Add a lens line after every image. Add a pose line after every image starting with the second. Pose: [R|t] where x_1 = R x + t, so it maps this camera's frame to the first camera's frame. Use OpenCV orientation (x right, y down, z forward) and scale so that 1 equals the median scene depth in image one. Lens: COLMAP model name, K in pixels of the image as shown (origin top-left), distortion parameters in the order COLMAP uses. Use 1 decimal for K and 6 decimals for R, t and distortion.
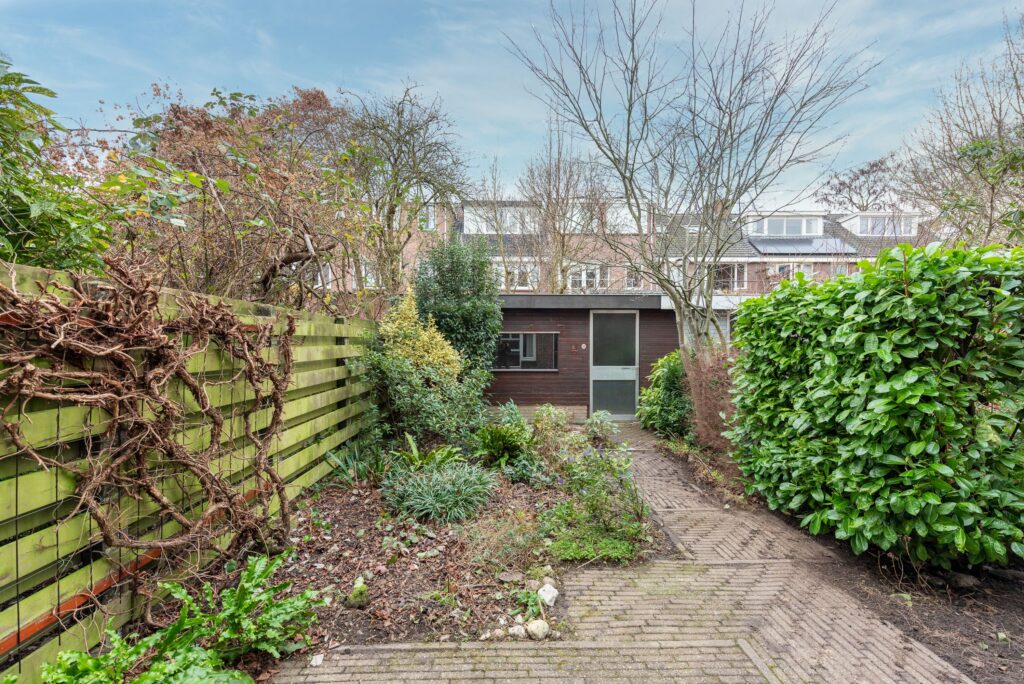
lens RADIAL K [[437.4, 0, 512.0], [0, 437.4, 342.0], [0, 0, 1]] dist [0.001291, -0.000087]
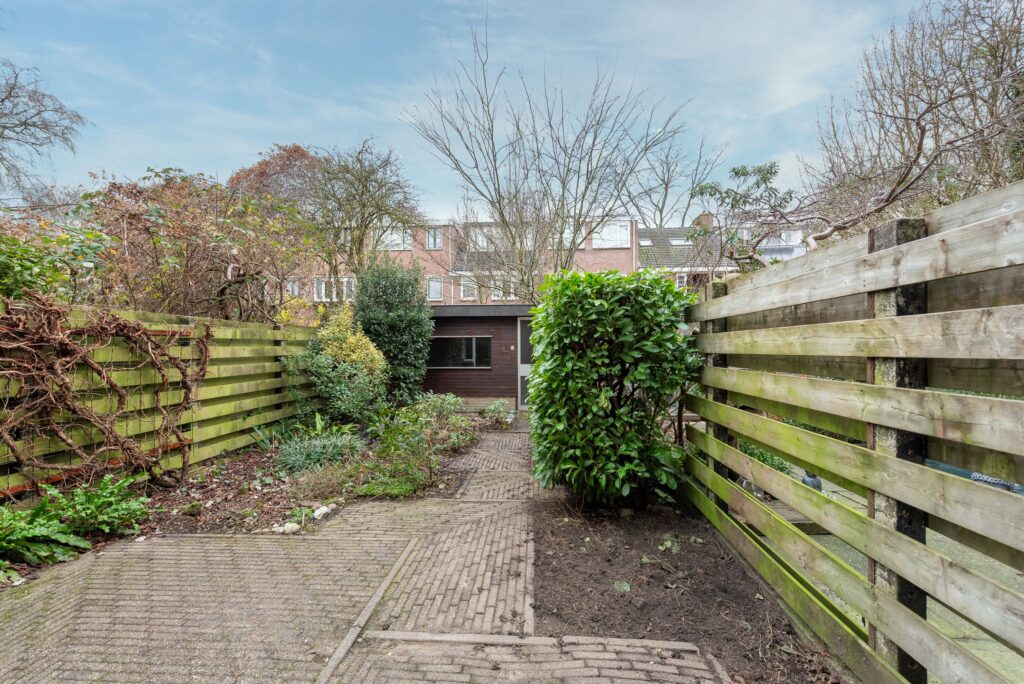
lens RADIAL K [[398.8, 0, 512.0], [0, 398.8, 342.0], [0, 0, 1]] dist [0.000517, -0.000226]
pose [[0.997329, -0.006352, -0.072770, 0.635582], [0.005479, 0.999911, -0.012191, 0.020310], [0.072841, 0.011760, 0.997274, -0.226358]]
